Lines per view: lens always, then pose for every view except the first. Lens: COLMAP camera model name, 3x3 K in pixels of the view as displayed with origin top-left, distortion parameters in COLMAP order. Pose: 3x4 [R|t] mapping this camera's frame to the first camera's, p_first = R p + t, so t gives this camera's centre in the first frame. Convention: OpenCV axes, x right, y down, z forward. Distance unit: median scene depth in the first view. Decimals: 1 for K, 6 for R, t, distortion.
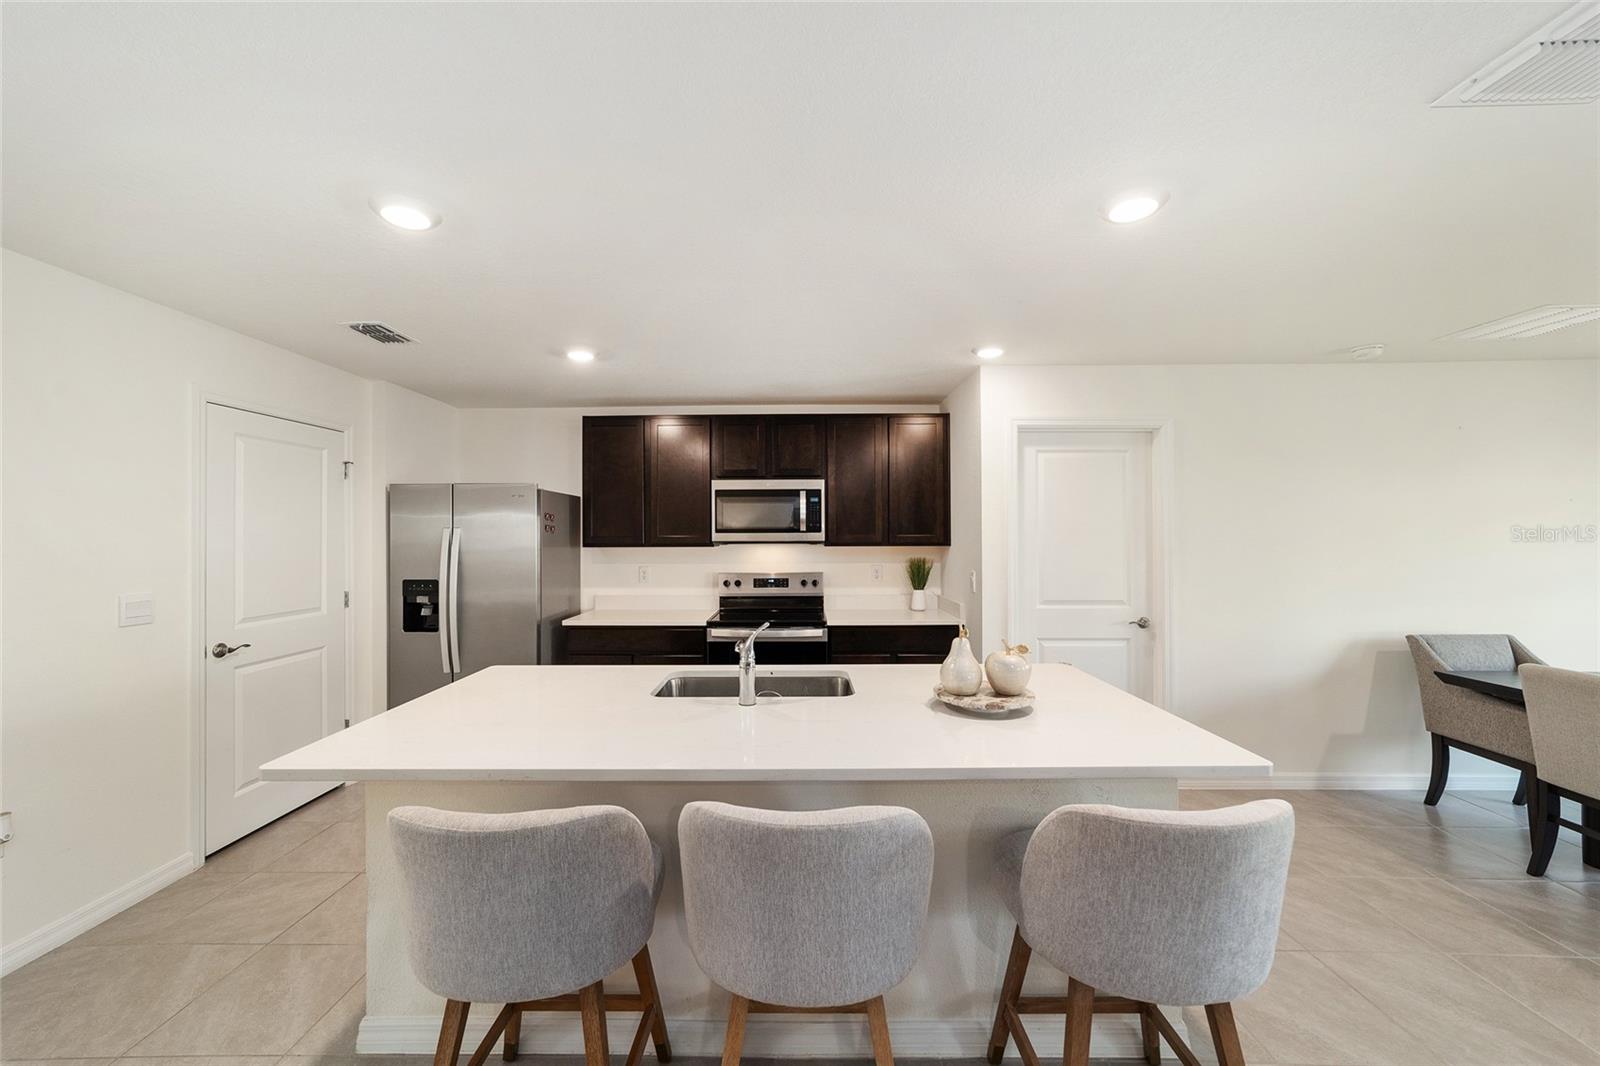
lens RADIAL K [[613.6, 0, 795.7], [0, 613.6, 534.6], [0, 0, 1]] dist [-0.011369, 0.006515]
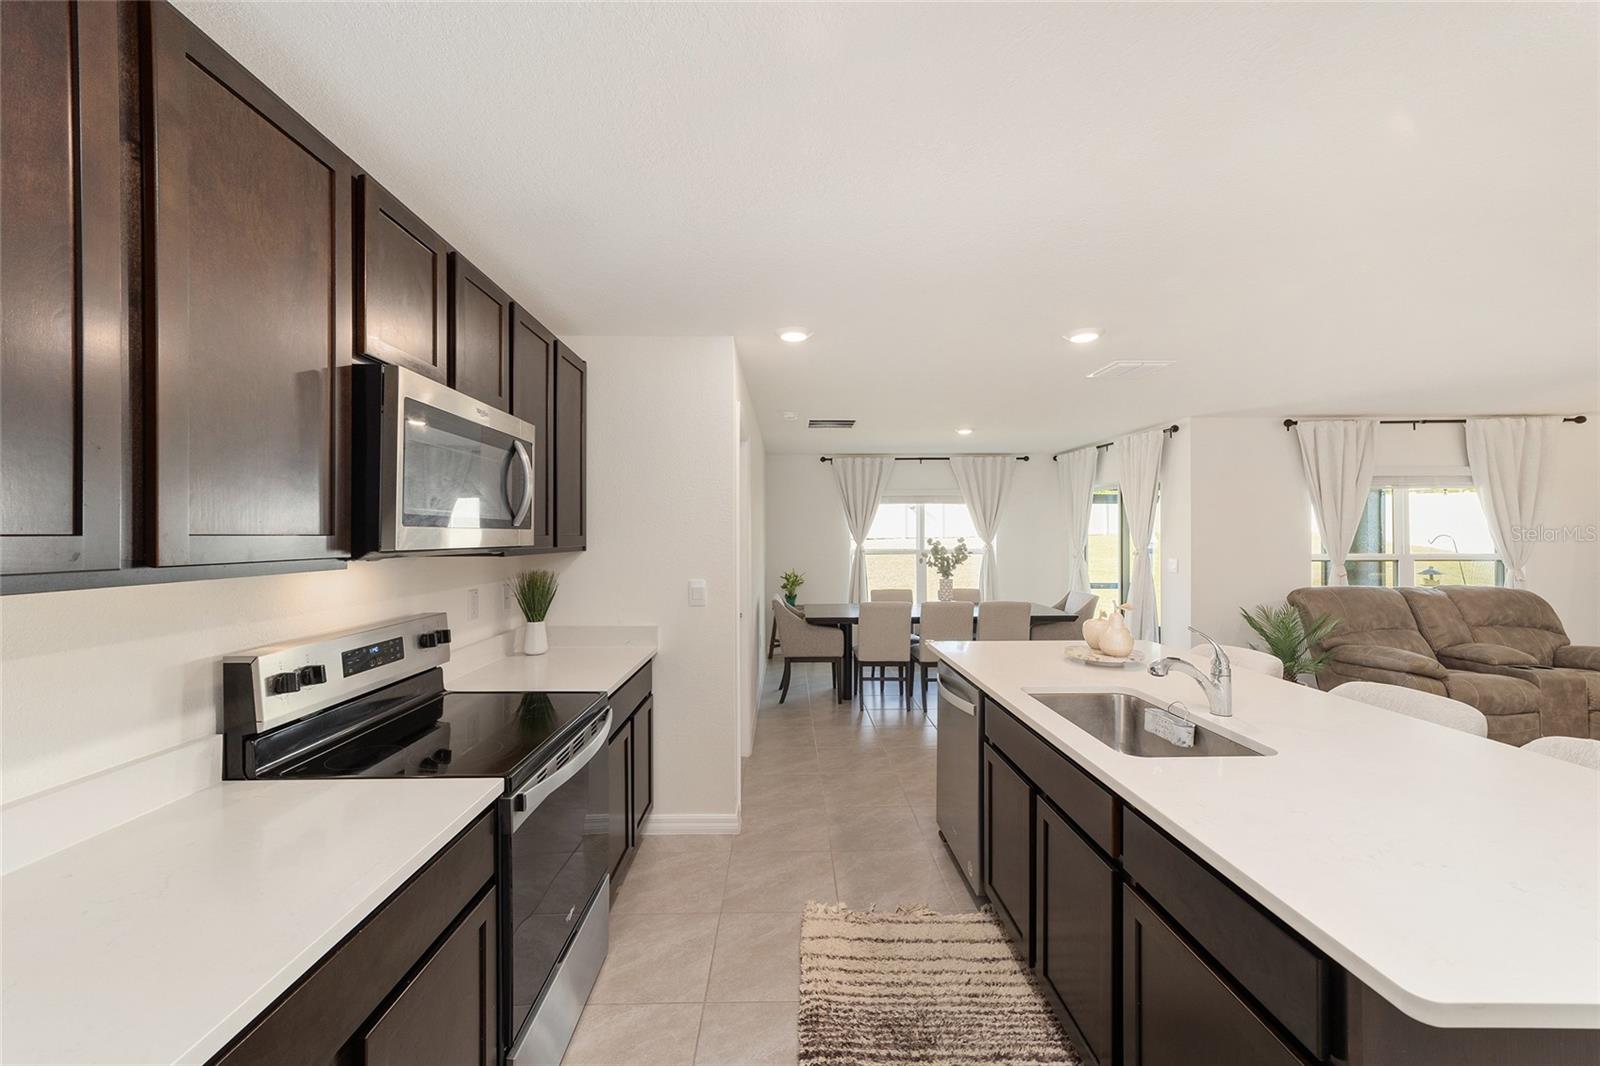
lens RADIAL K [[613.6, 0, 795.9], [0, 613.6, 532.5], [0, 0, 1]] dist [-0.011369, 0.006515]
pose [[-0.024625, 0.006280, 0.999677, -0.482194], [-0.002712, 0.999976, -0.006349, 0.001656], [-0.999693, -0.002867, -0.024607, 0.814856]]
